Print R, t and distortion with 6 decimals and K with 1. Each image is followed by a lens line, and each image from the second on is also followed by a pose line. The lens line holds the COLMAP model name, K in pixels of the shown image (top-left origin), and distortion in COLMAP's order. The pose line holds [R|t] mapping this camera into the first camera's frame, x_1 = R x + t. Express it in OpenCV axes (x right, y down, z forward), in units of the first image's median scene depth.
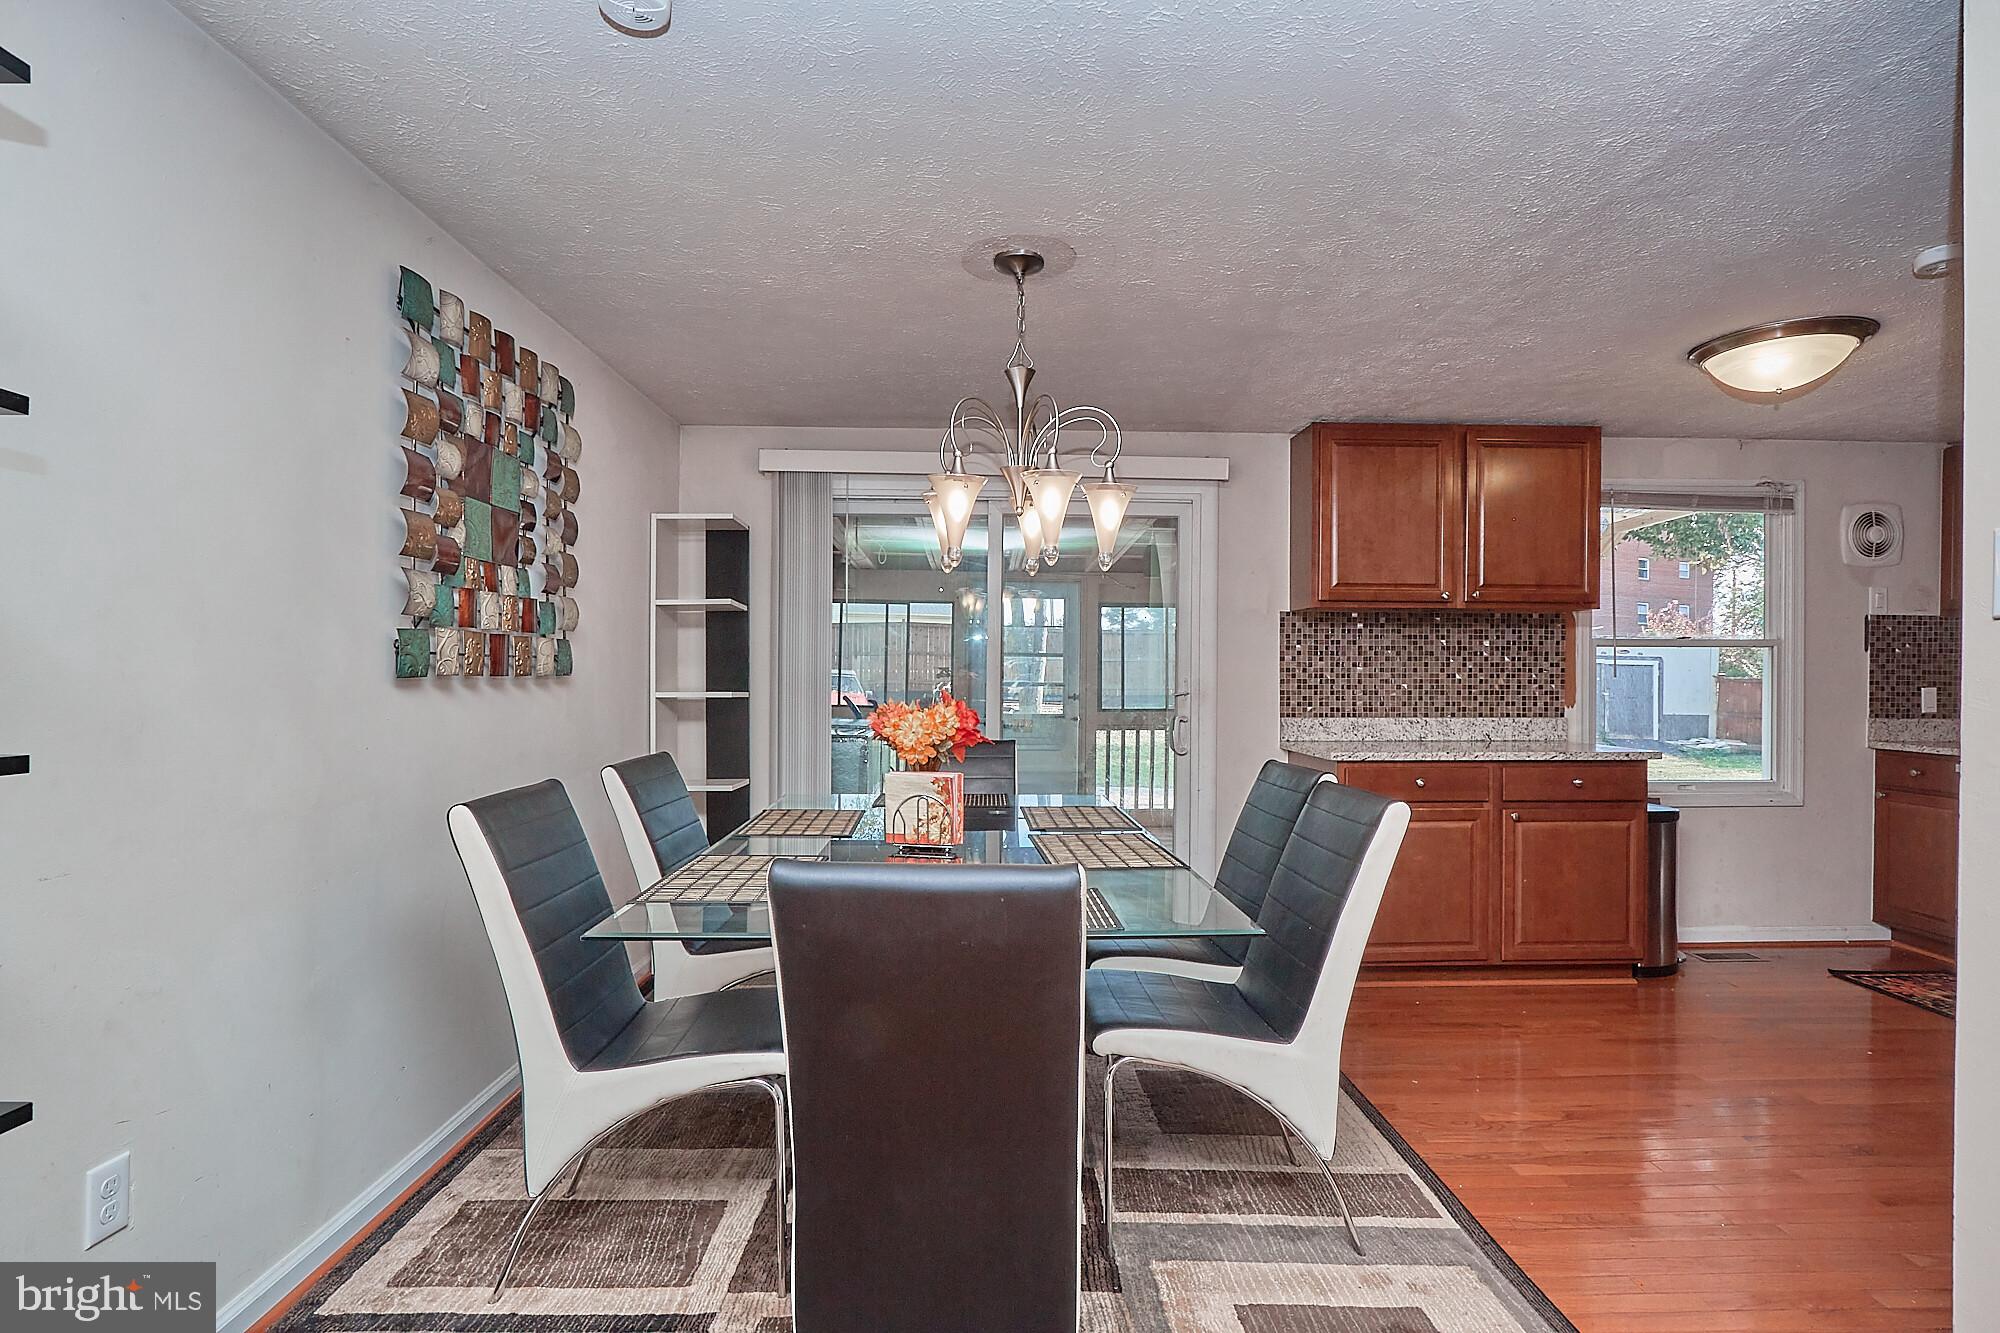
lens RADIAL K [[991.5, 0, 1004.7], [0, 991.5, 674.6], [0, 0, 1]] dist [-0.006486, -0.000882]
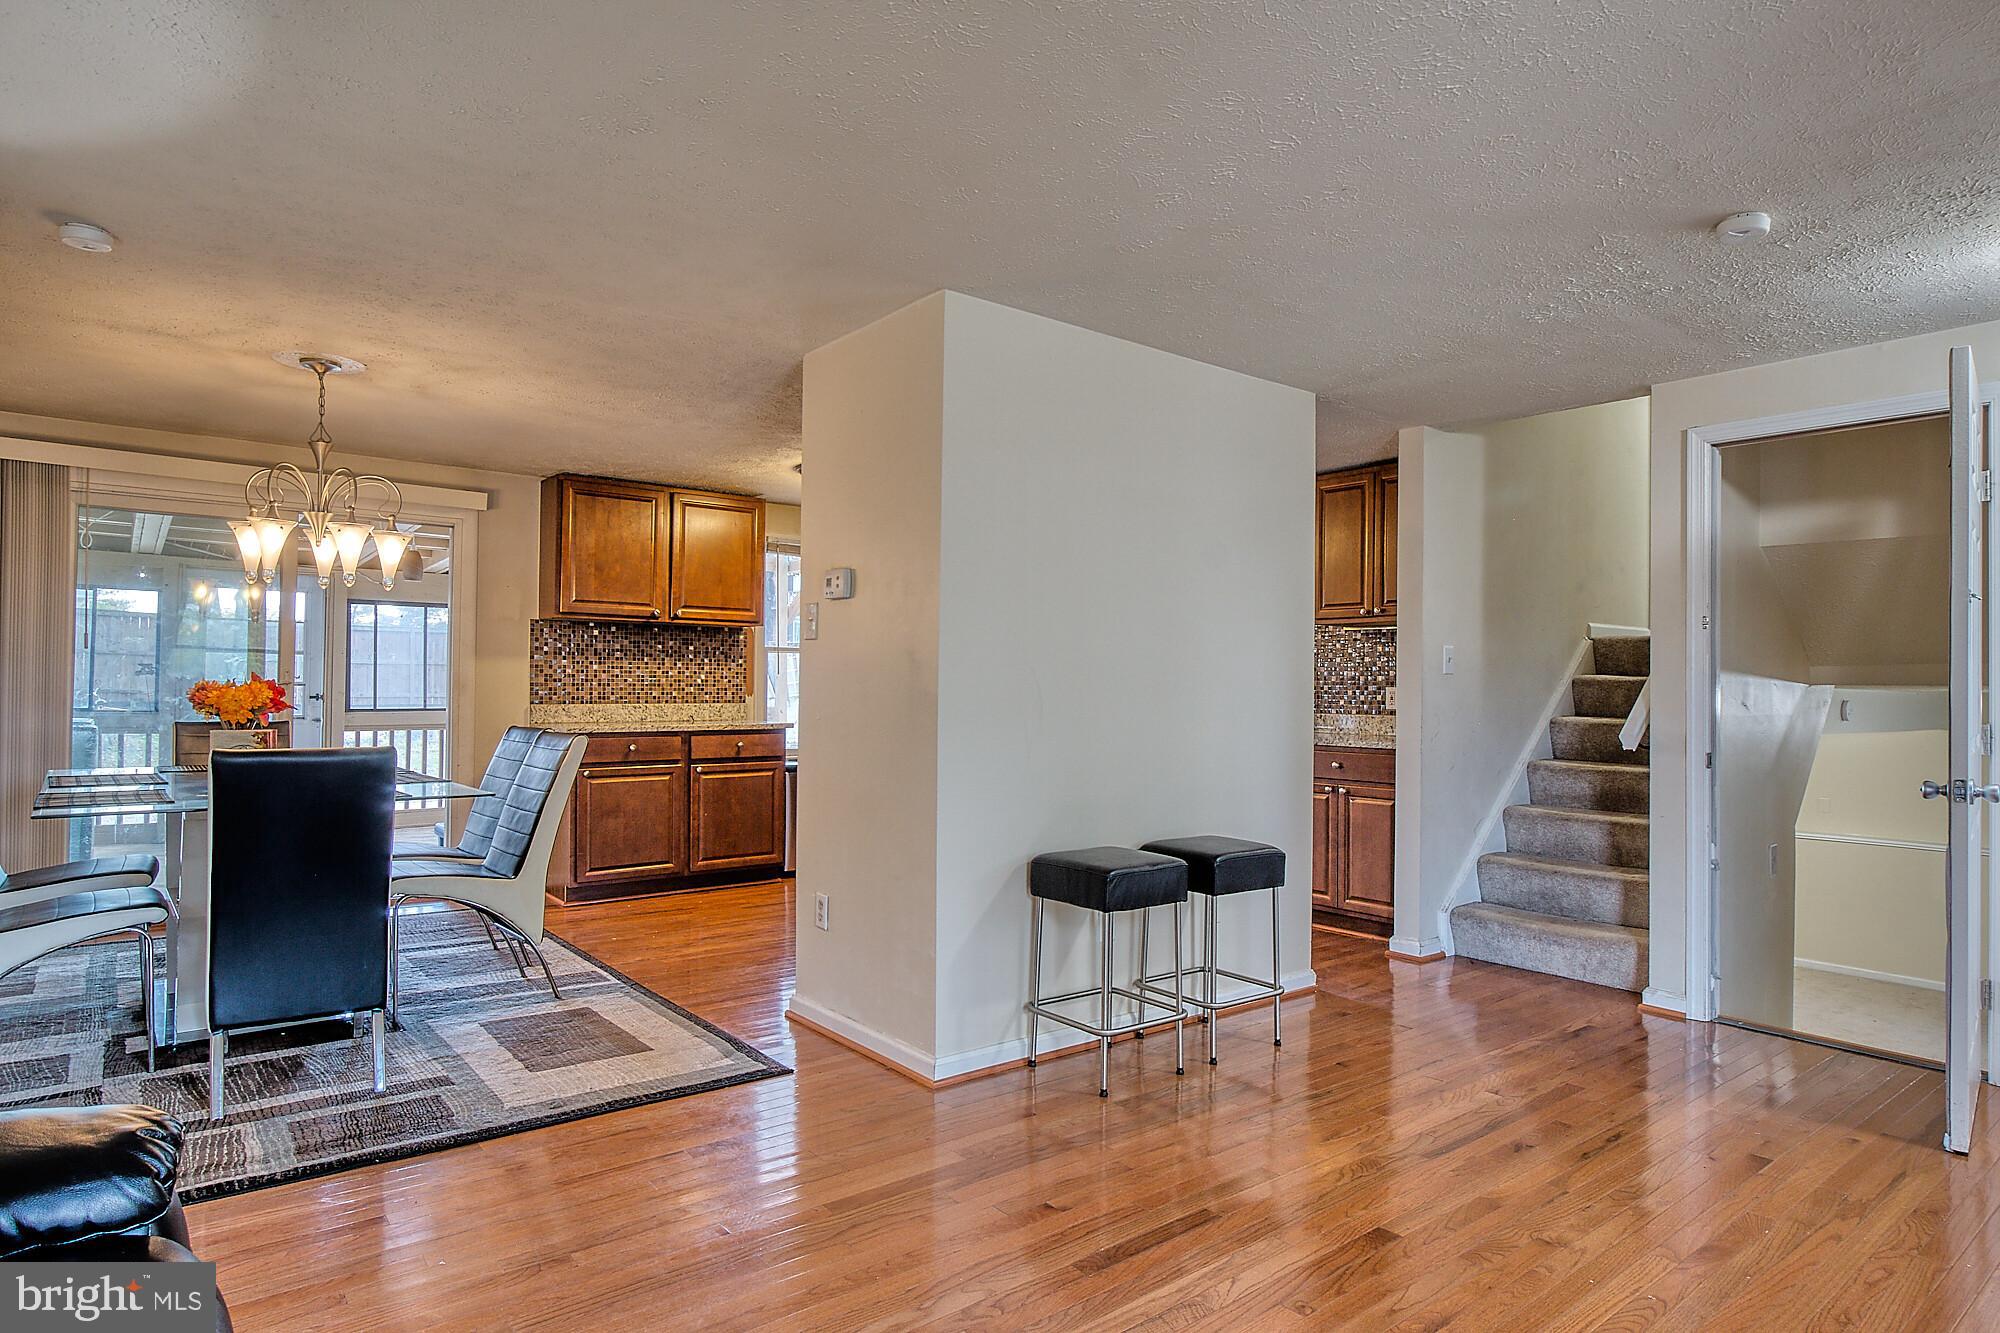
lens RADIAL K [[1129.7, 0, 1011.9], [0, 1129.7, 675.2], [0, 0, 1]] dist [-0.015931, 0.005899]
pose [[0.796444, 0.009224, 0.604642, -0.095329], [-0.003375, 0.999936, -0.010809, 0.019942], [-0.604703, 0.006568, 0.796424, -0.492164]]
